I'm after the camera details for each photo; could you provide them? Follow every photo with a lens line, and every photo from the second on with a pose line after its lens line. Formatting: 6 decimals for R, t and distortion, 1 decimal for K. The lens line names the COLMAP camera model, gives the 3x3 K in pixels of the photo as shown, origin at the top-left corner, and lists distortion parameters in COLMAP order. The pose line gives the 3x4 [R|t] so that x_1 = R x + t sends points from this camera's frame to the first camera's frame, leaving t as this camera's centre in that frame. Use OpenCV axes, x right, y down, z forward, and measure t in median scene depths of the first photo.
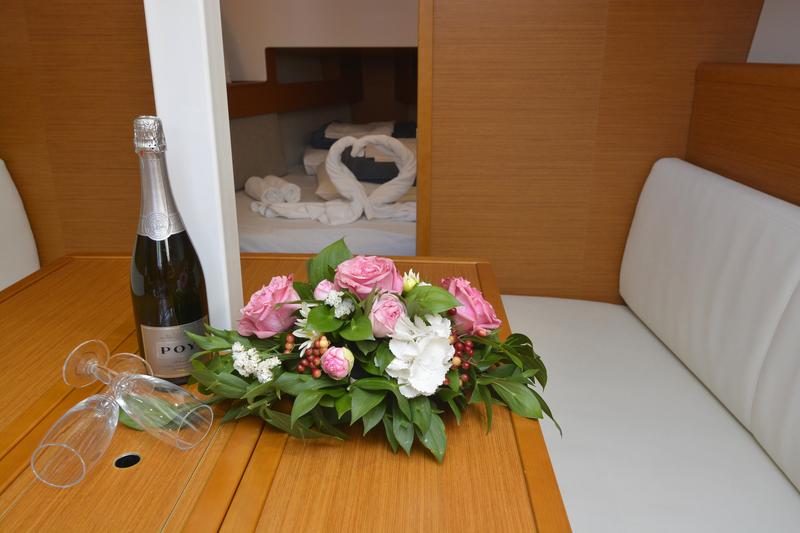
lens RADIAL K [[607.8, 0, 400.0], [0, 607.8, 266.5], [0, 0, 1]] dist [-0.004519, -0.000248]
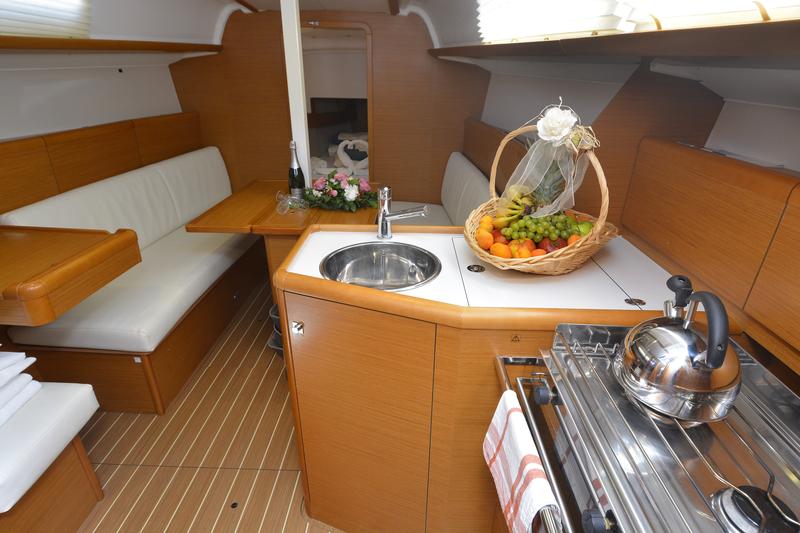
lens RADIAL K [[422.8, 0, 400.0], [0, 422.8, 266.5], [0, 0, 1]] dist [0.003857, 0.000519]
pose [[0.999862, 0.013908, 0.009067, 0.362263], [-0.014728, 0.995107, 0.097702, 0.356754], [-0.007664, -0.097822, 0.995174, -2.196991]]
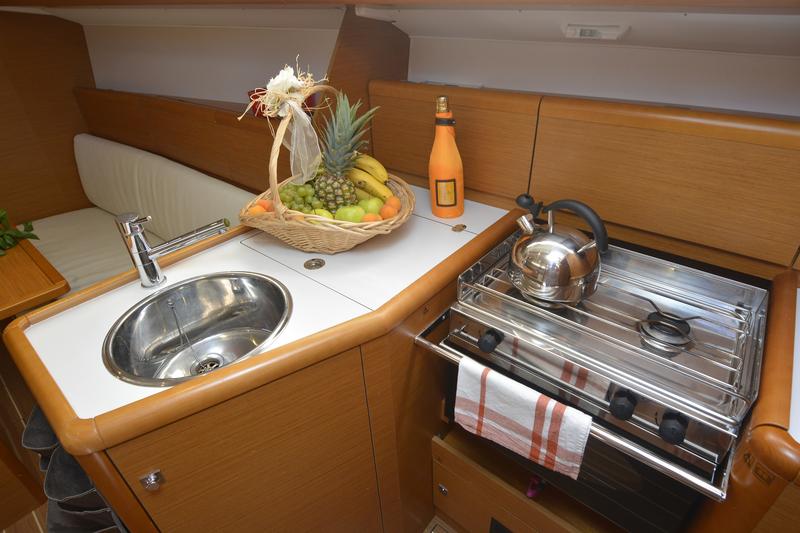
lens RADIAL K [[419.7, 0, 400.4], [0, 419.7, 250.1], [0, 0, 1]] dist [0.001922, 0.000288]
pose [[0.618582, -0.417478, 0.665634, -0.034127], [0.289220, 0.908665, 0.301129, 0.155236], [-0.730553, 0.006241, 0.682827, -1.776266]]
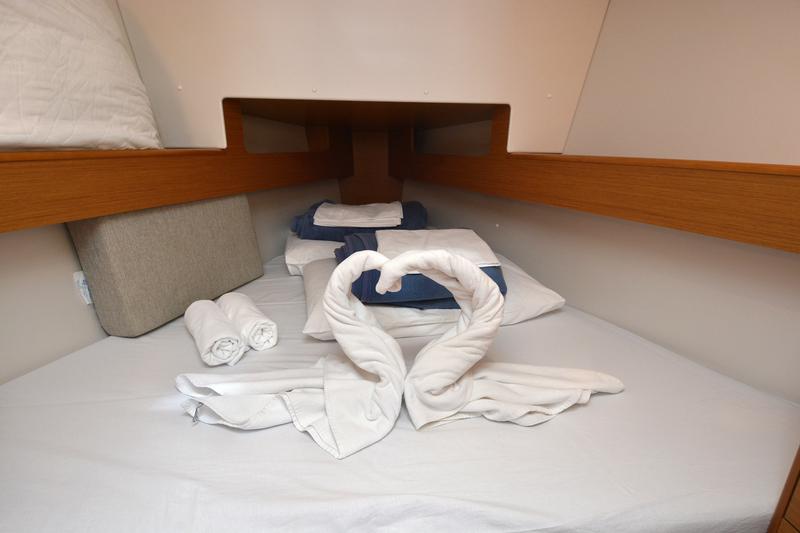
lens RADIAL K [[422.8, 0, 400.0], [0, 422.8, 266.5], [0, 0, 1]] dist [0.003857, 0.000519]
pose [[0.995578, -0.015427, 0.092666, -0.281215], [0.020295, 0.998450, -0.051824, -0.554929], [-0.091723, 0.053476, 0.994348, 1.982236]]
